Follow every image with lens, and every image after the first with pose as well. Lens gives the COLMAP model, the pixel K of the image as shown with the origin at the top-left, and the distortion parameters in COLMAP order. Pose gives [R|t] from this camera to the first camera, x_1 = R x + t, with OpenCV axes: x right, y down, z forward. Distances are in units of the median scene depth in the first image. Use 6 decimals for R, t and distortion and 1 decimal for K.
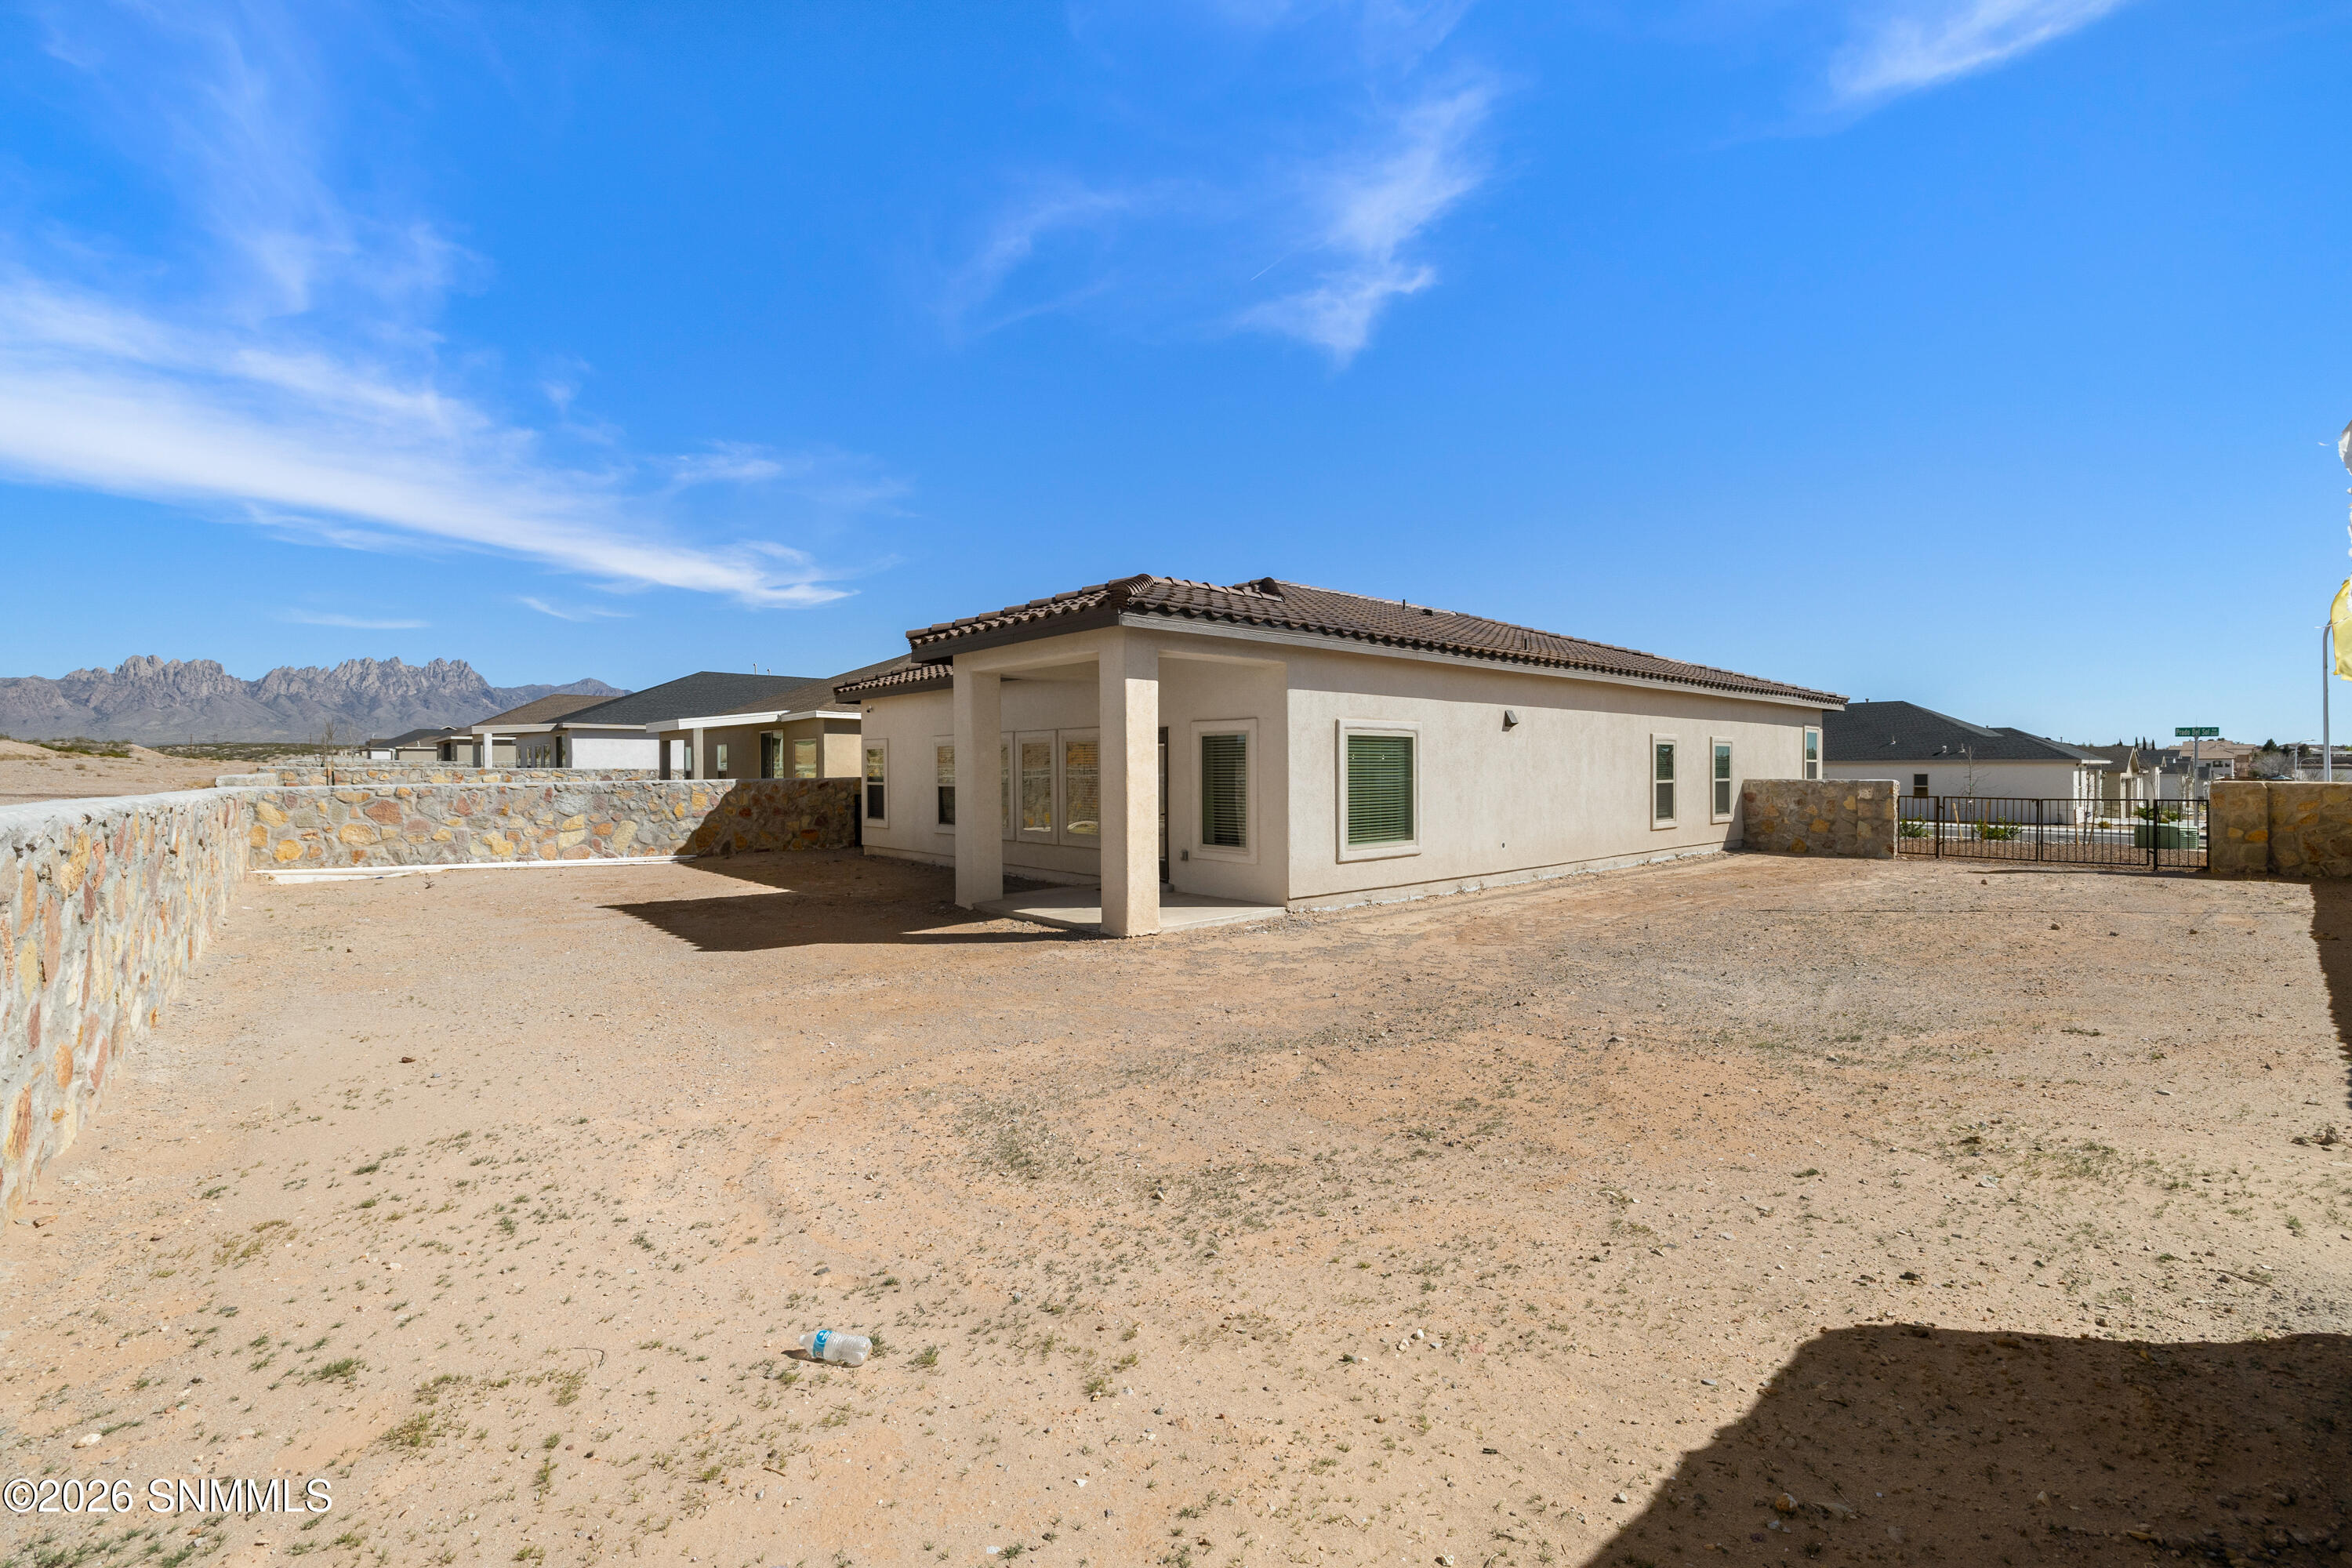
lens RADIAL K [[988.3, 0, 1173.2], [0, 988.3, 777.3], [0, 0, 1]] dist [-0.002055, -0.000134]
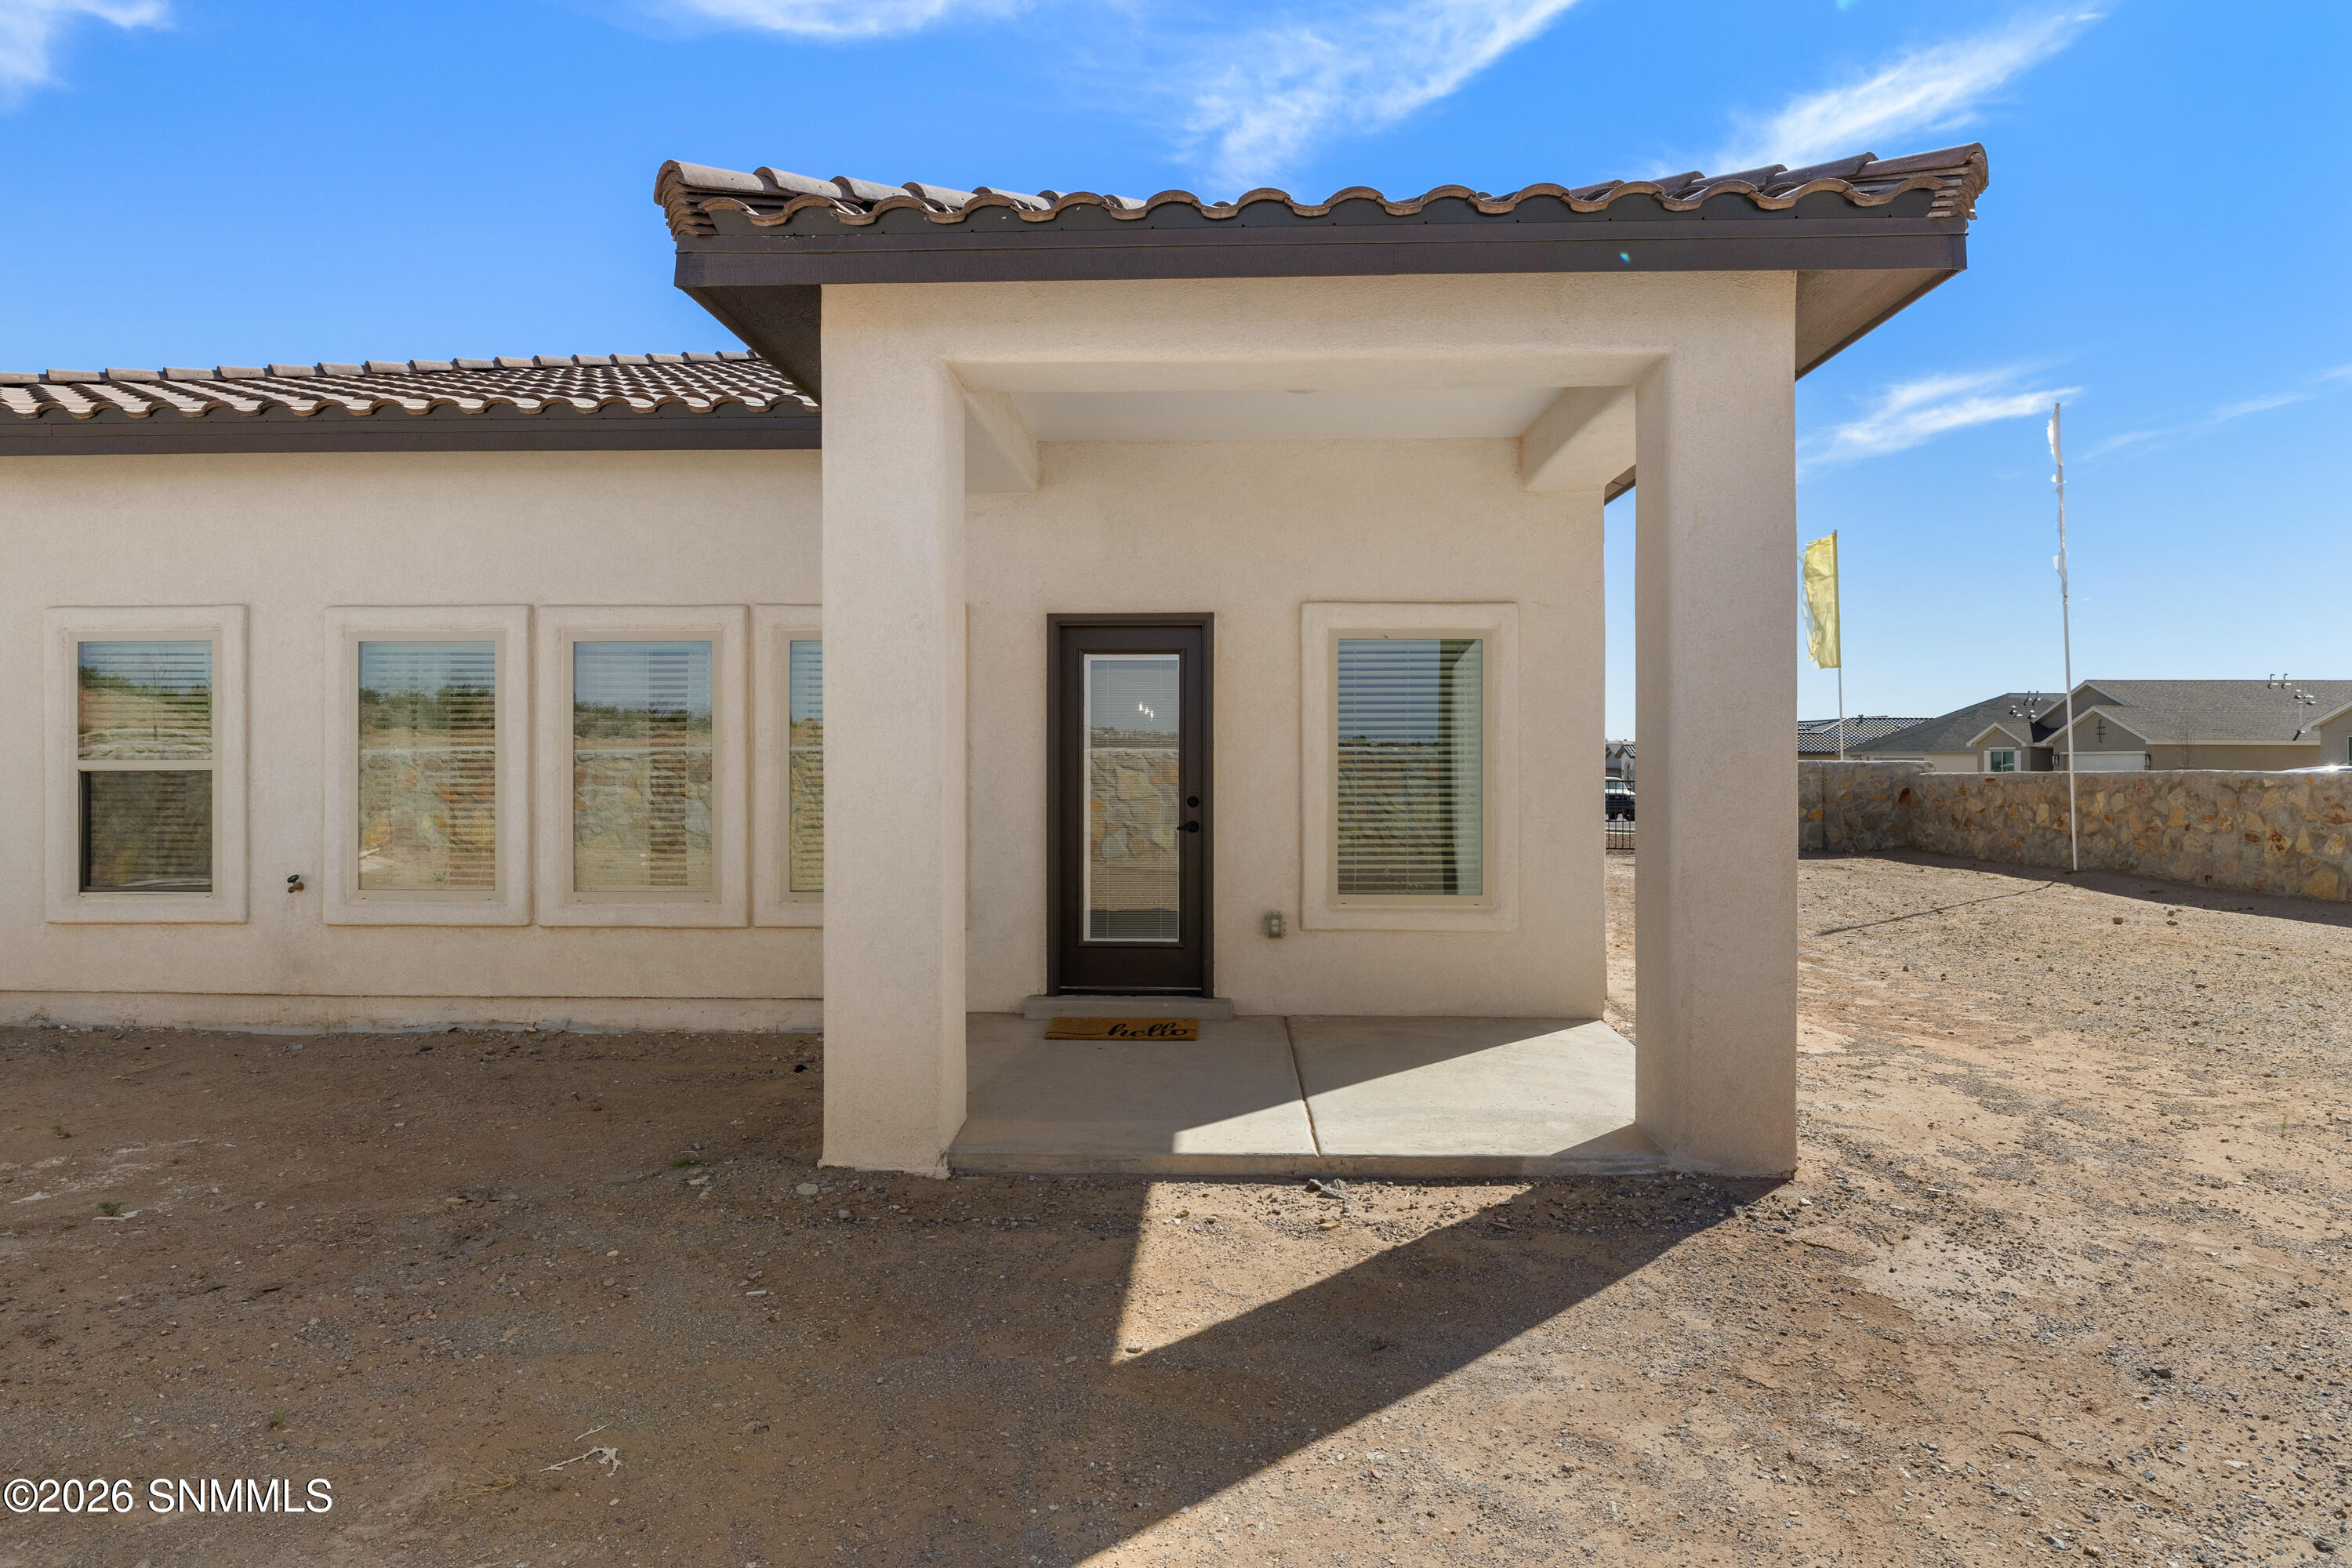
lens RADIAL K [[1398.8, 0, 1175.4], [0, 1398.8, 772.8], [0, 0, 1]] dist [0.004567, 0.000850]
pose [[0.693255, -0.005675, 0.720670, -0.386382], [0.004705, 0.999983, 0.003348, 0.011080], [-0.720677, 0.001070, 0.693270, 0.548544]]
